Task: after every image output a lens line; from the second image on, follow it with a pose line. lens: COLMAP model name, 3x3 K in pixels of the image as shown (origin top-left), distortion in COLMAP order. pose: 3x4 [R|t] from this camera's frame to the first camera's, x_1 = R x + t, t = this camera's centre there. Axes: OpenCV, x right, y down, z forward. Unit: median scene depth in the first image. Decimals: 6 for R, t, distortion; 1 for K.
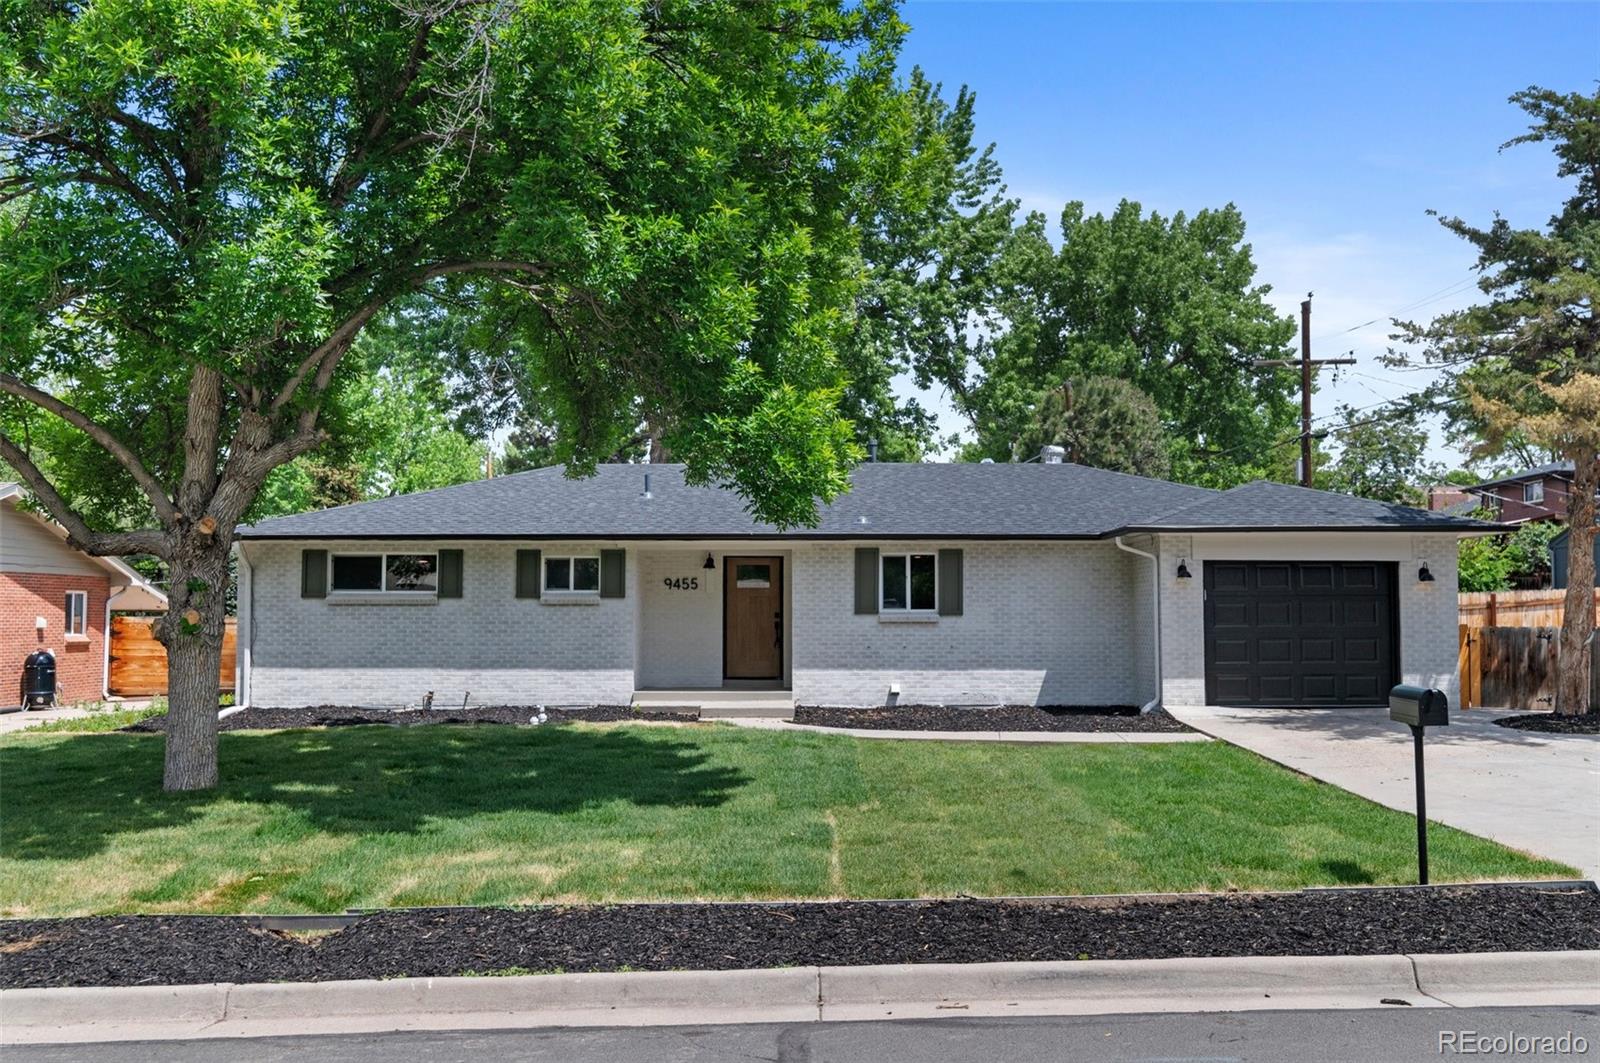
lens RADIAL K [[1375.6, 0, 777.5], [0, 1375.6, 556.1], [0, 0, 1]] dist [0.014206, -0.006730]
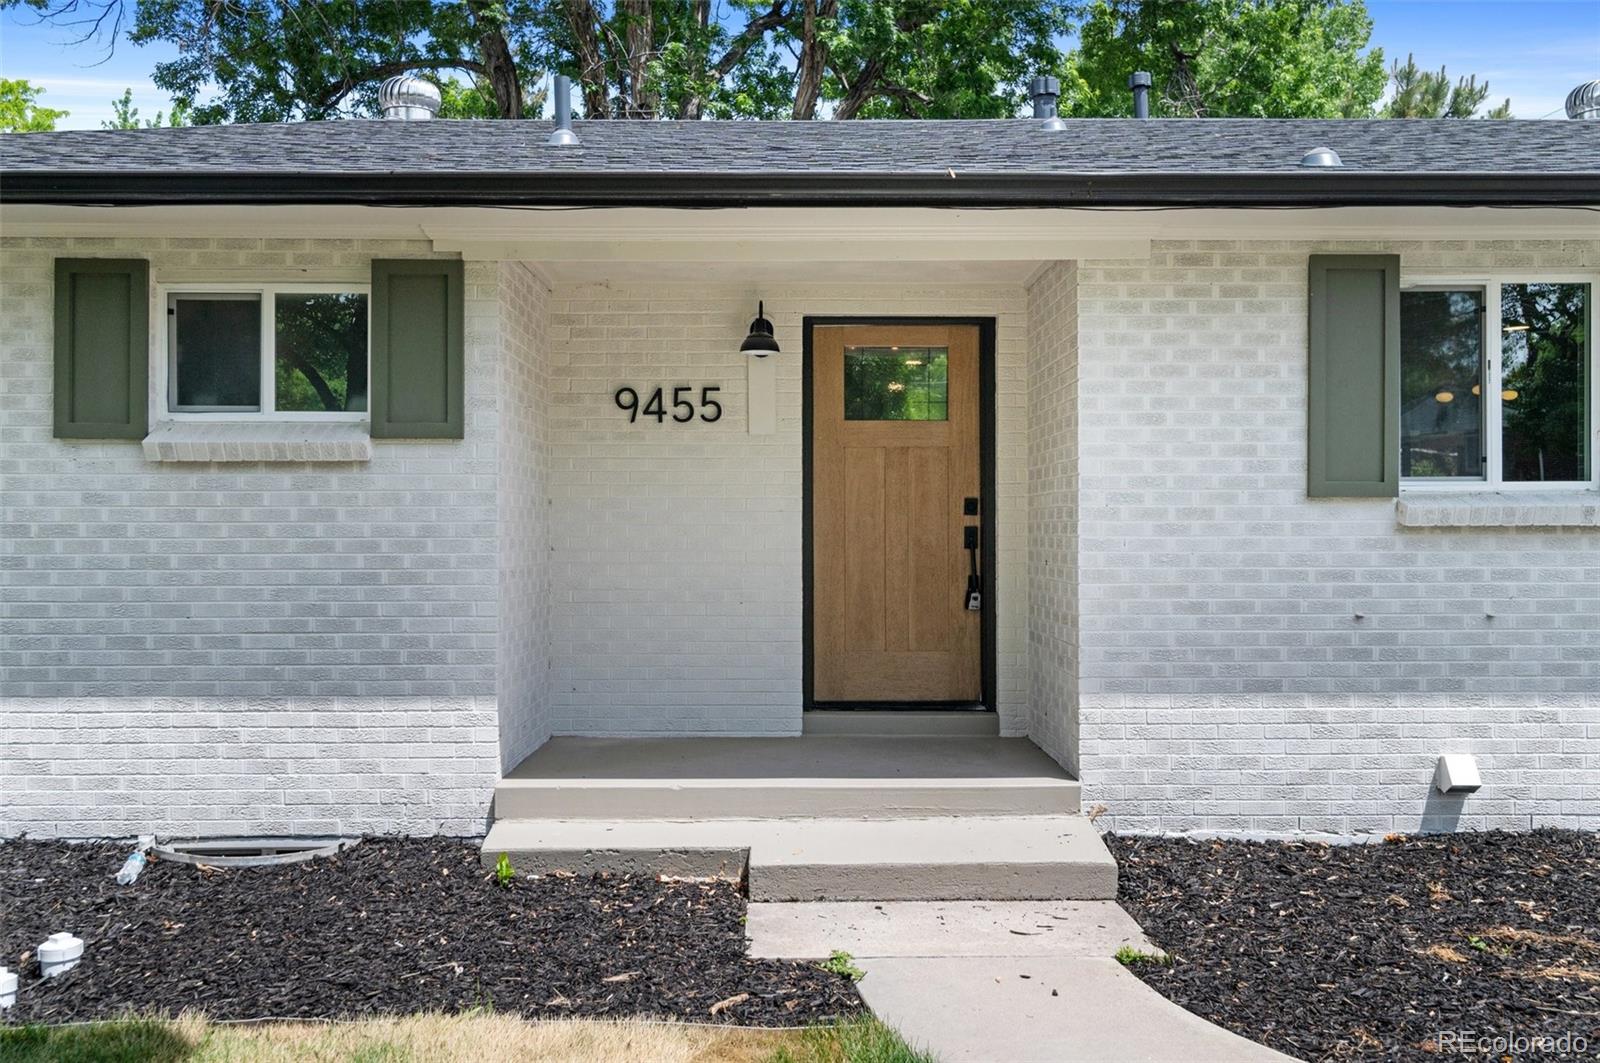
lens RADIAL K [[1412.3, 0, 794.8], [0, 1412.3, 530.1], [0, 0, 1]] dist [0.008292, 0.011392]
pose [[0.999666, -0.000952, 0.025819, -0.052780], [-0.000345, 0.998738, 0.050217, 0.034475], [-0.025834, -0.050209, 0.998405, 0.719456]]
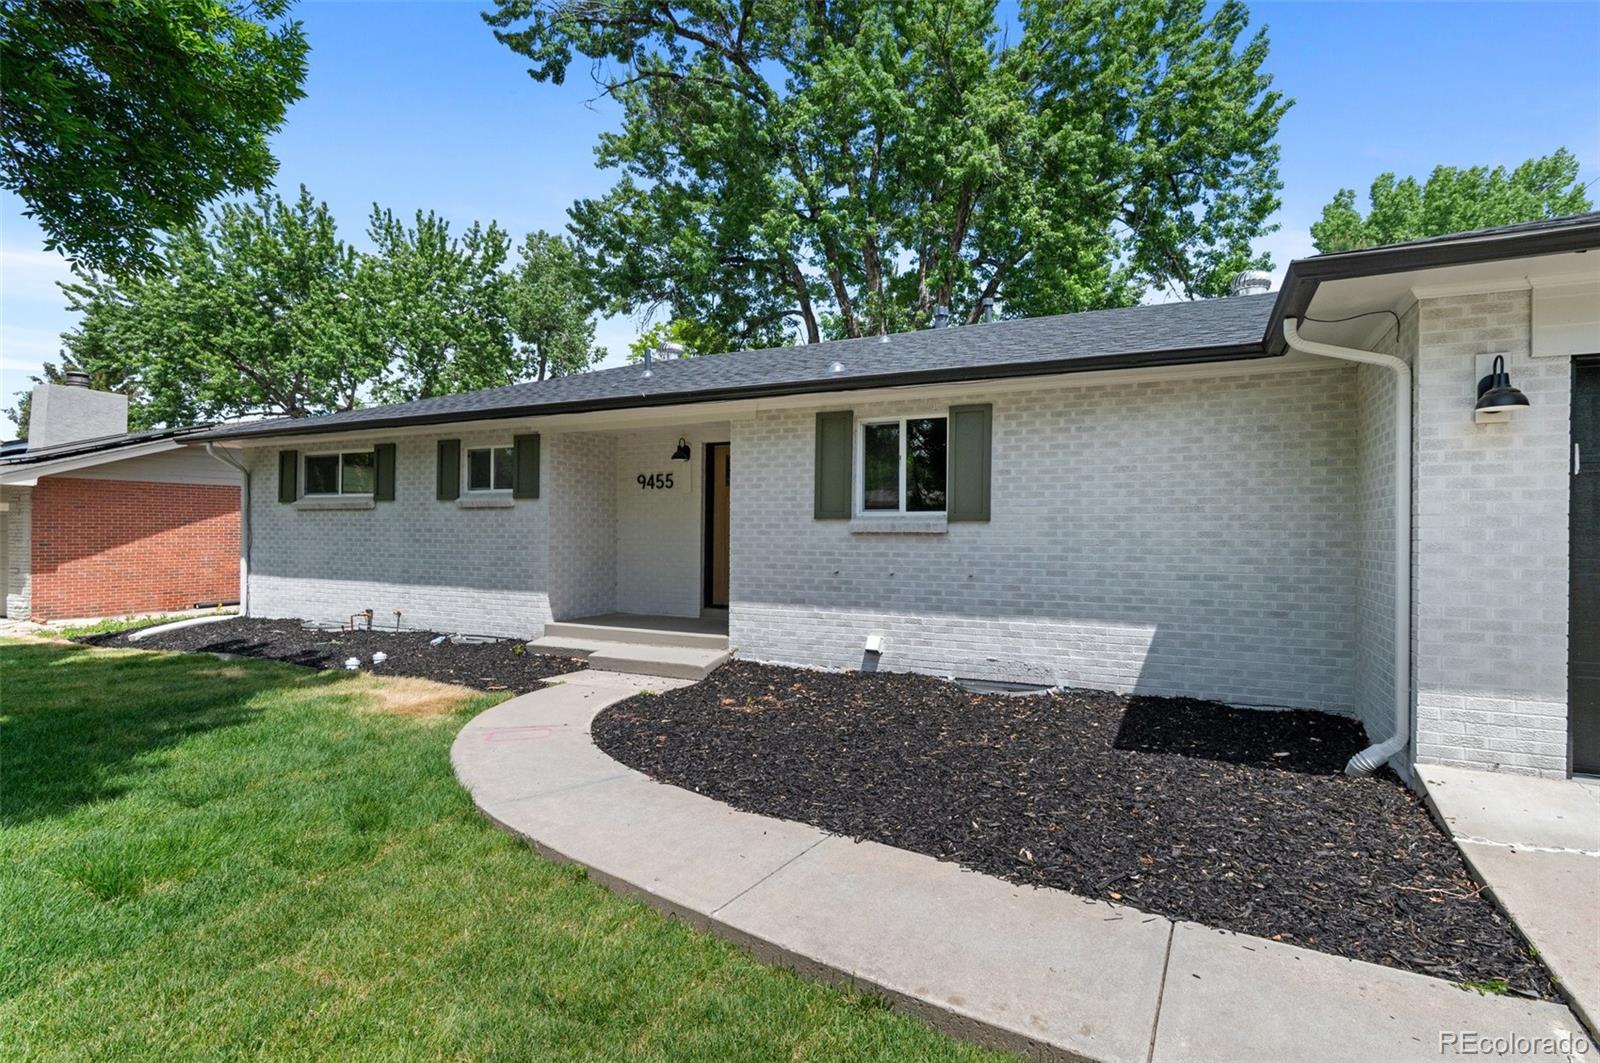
lens RADIAL K [[782.9, 0, 788.3], [0, 782.9, 538.1], [0, 0, 1]] dist [-0.003885, -0.001109]
pose [[0.900478, 0.009584, -0.434795, 0.198412], [0.014003, 0.998600, 0.051013, 0.032374], [0.434675, -0.052025, 0.899083, 0.673090]]
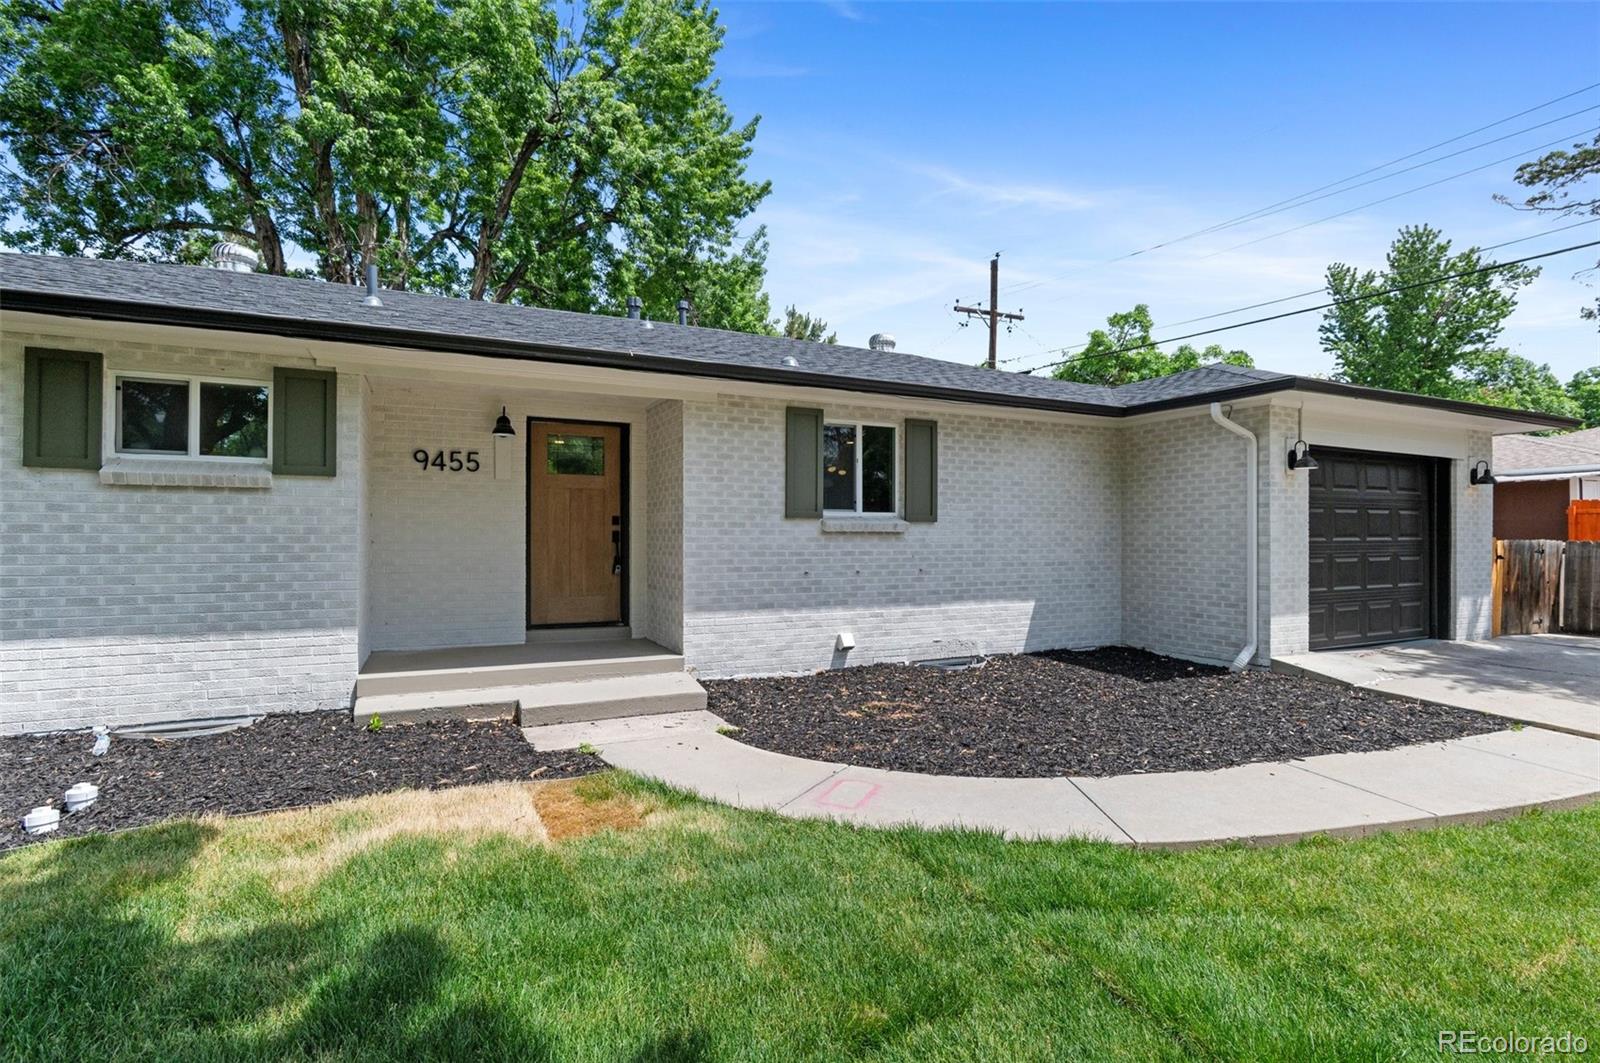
lens RADIAL K [[782.9, 0, 799.5], [0, 782.9, 536.1], [0, 0, 1]] dist [-0.003885, -0.001109]
pose [[0.892442, 0.003287, 0.451151, -0.090235], [-0.025518, 0.998740, 0.043201, 0.035203], [-0.450440, -0.050067, 0.891402, 0.694039]]
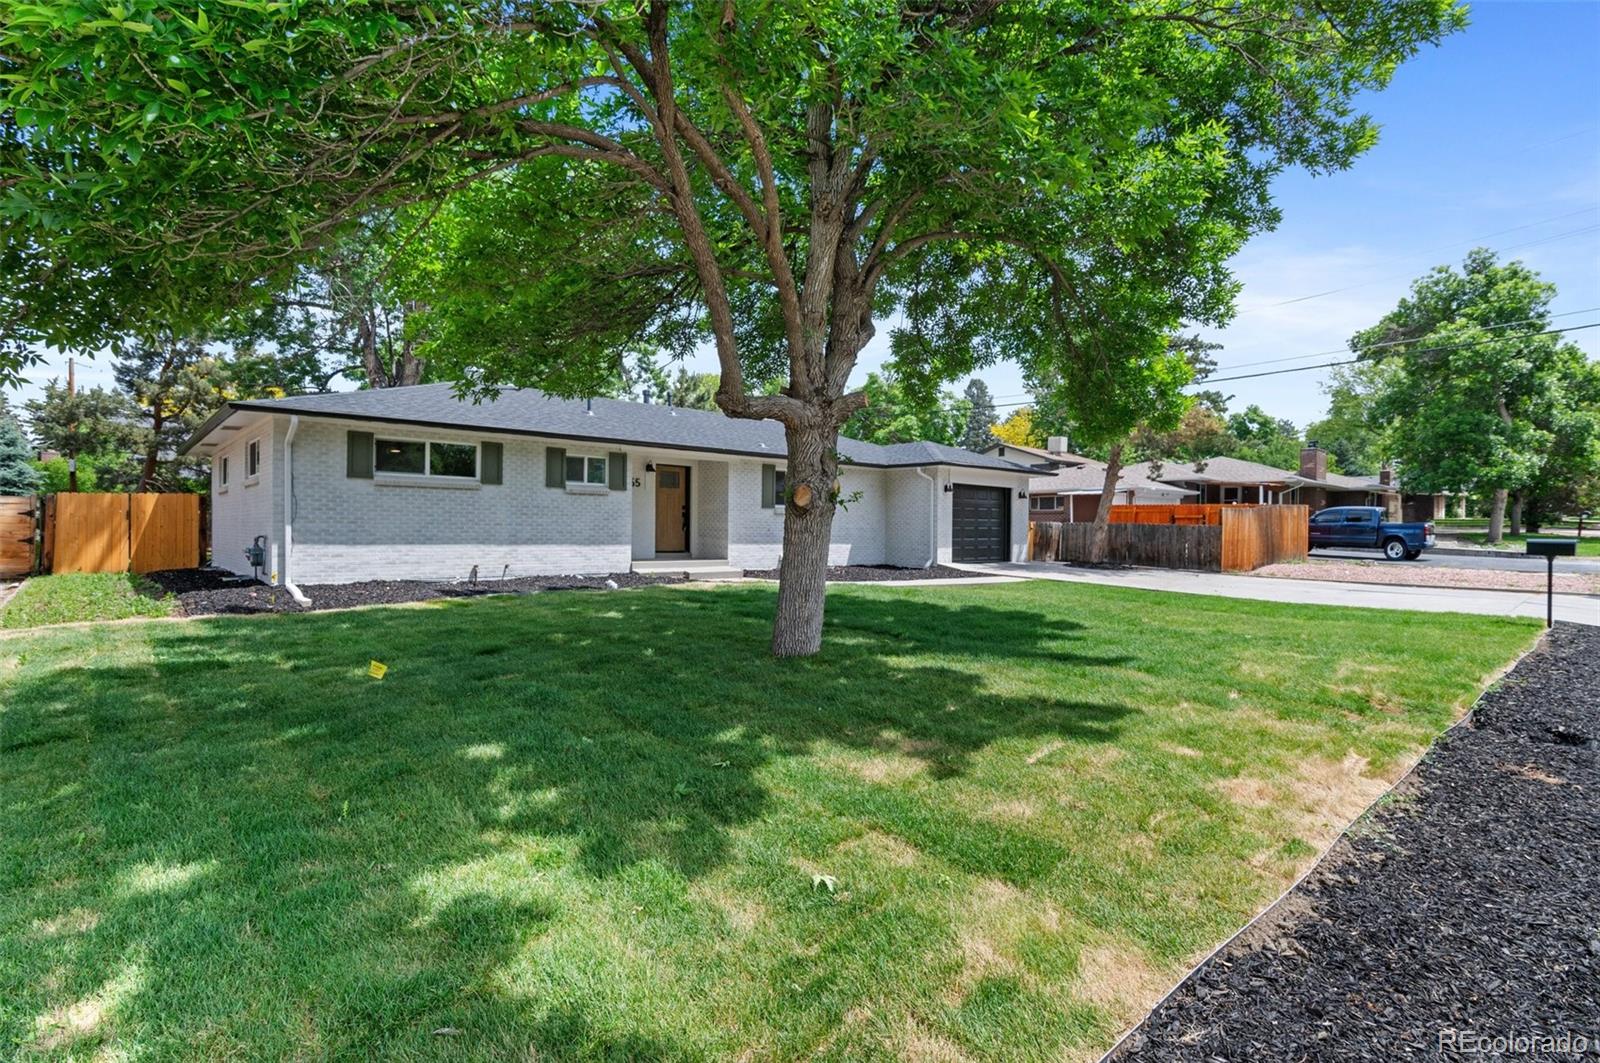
lens RADIAL K [[782.9, 0, 794.1], [0, 782.9, 540.0], [0, 0, 1]] dist [-0.003885, -0.001109]
pose [[0.739796, 0.000055, 0.672831, -0.493291], [-0.045021, 0.997763, 0.049420, 0.033330], [-0.671323, -0.066852, 0.738143, 0.339903]]
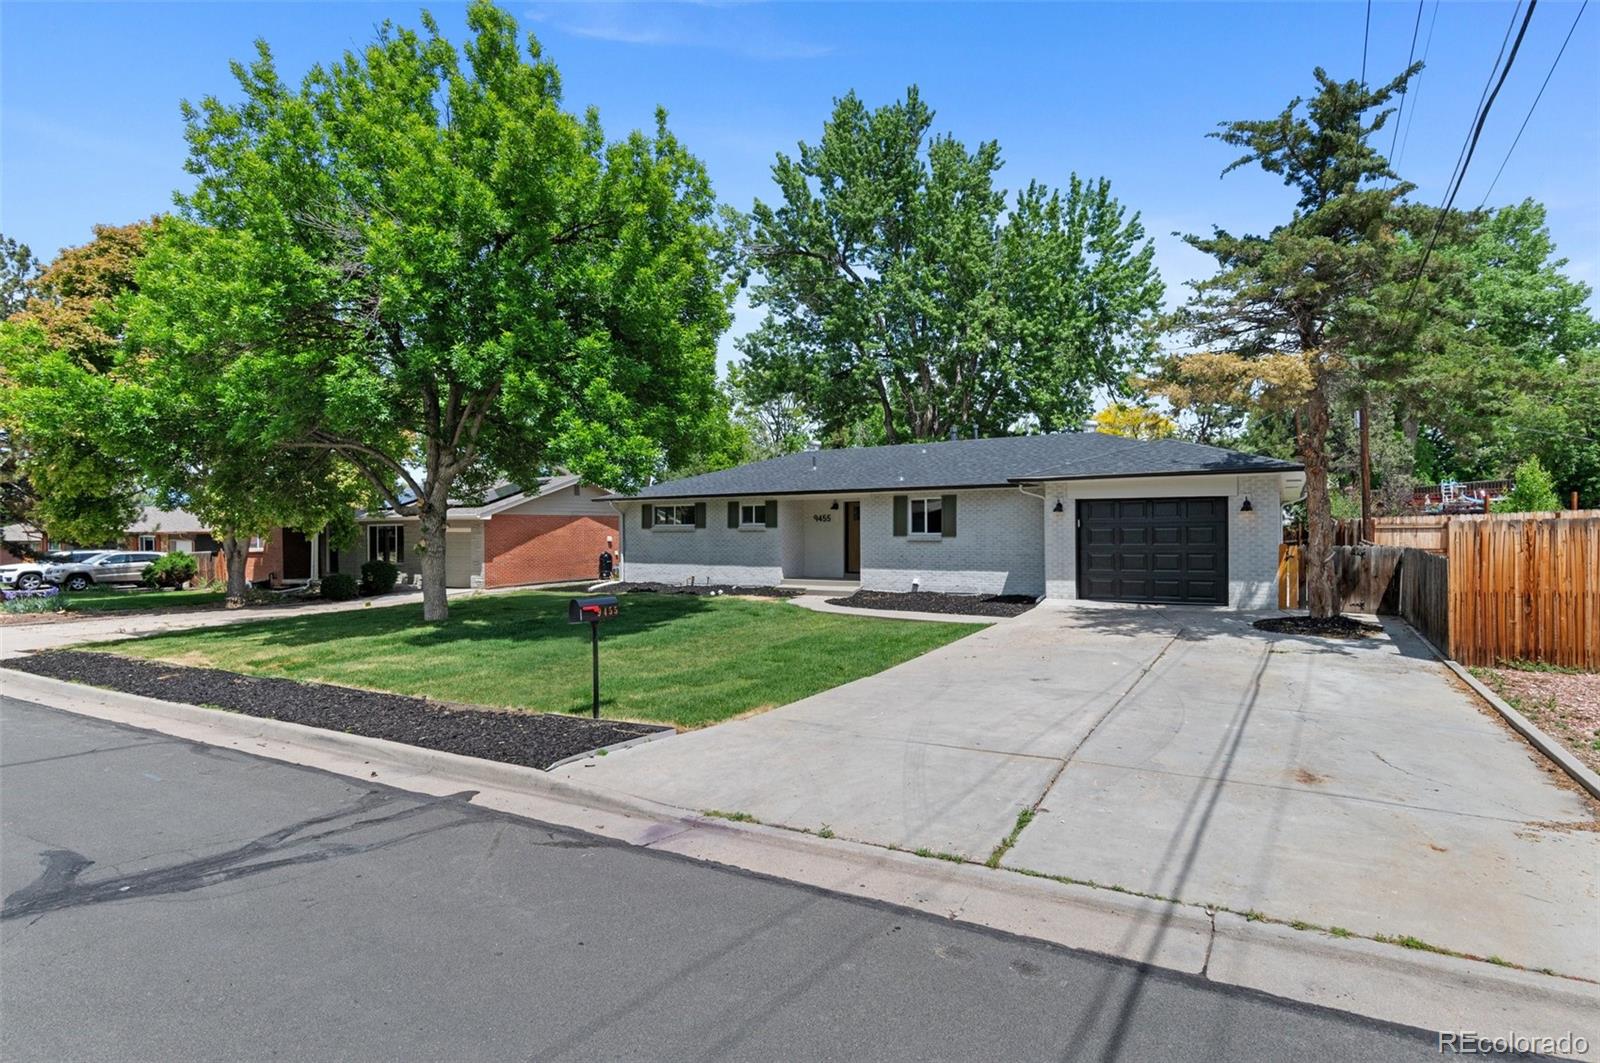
lens RADIAL K [[782.9, 0, 796.1], [0, 782.9, 528.2], [0, 0, 1]] dist [-0.003885, -0.001109]
pose [[0.860893, -0.007717, -0.508728, 0.433021], [0.030752, 0.998846, 0.036889, -0.005497], [0.507856, -0.047402, 0.860137, 0.129292]]
